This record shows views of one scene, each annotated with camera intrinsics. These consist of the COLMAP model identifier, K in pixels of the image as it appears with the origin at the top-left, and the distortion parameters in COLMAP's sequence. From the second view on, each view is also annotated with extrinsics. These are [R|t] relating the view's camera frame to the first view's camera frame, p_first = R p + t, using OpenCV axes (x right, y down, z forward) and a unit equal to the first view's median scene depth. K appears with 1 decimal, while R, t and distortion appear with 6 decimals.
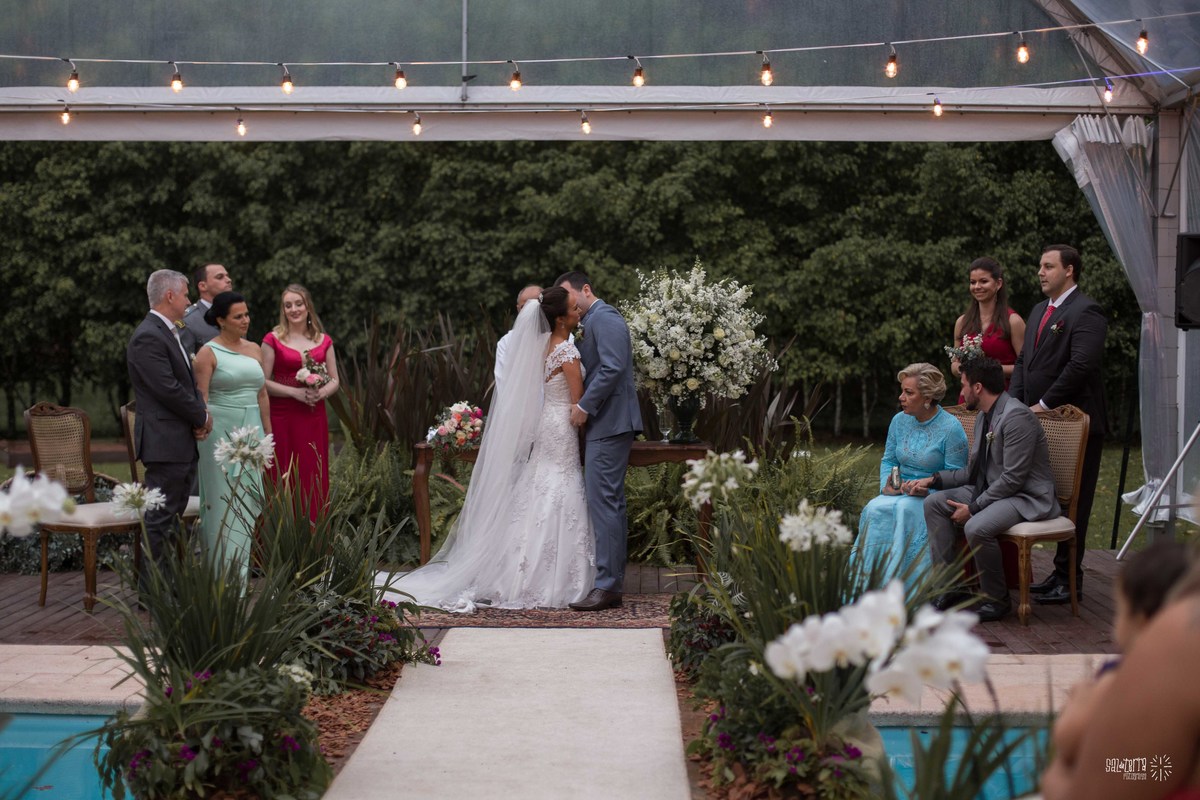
lens RADIAL K [[1709.8, 0, 600.0], [0, 1709.8, 400.0], [0, 0, 1]] dist [-0.079301, -0.065675]
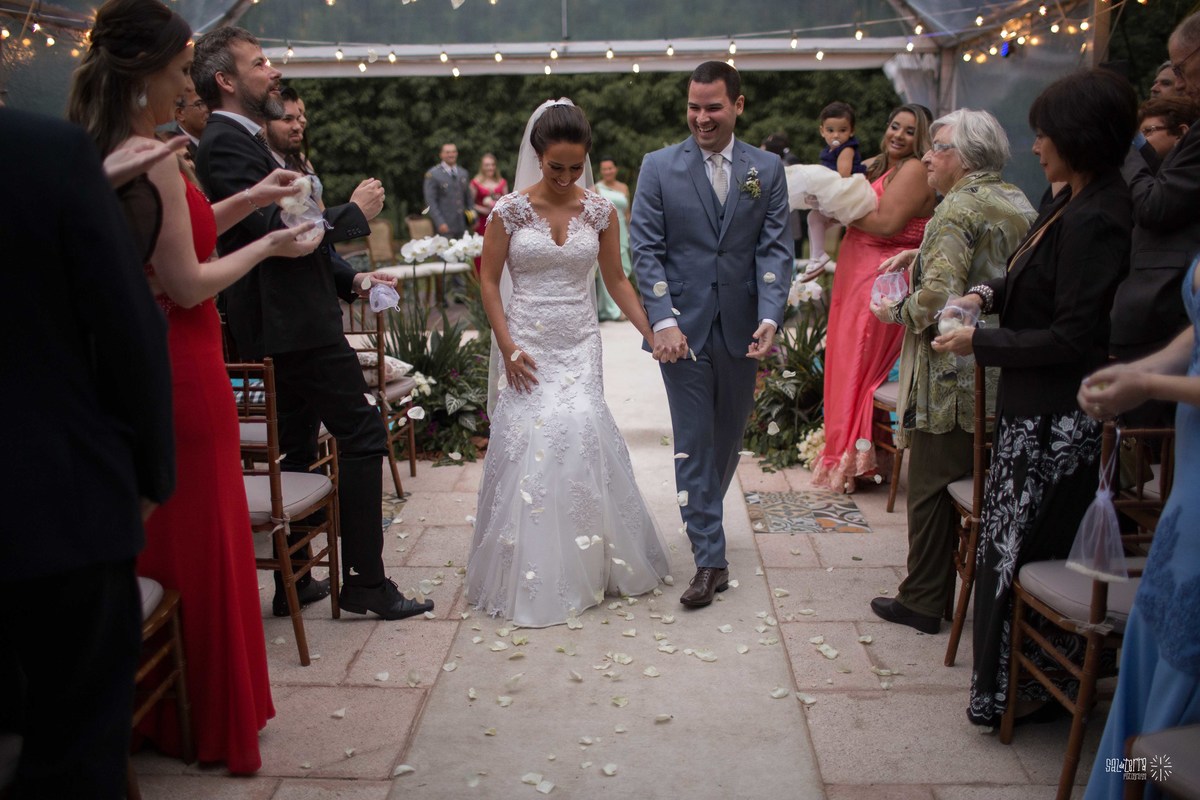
lens RADIAL K [[1127.2, 0, 624.9], [0, 1127.2, 400.9], [0, 0, 1]] dist [-0.076334, 0.011231]
pose [[0.999737, -0.019079, 0.012755, -0.021164], [0.016816, 0.987198, 0.158609, 0.004371], [-0.015617, -0.158353, 0.987259, -0.144327]]
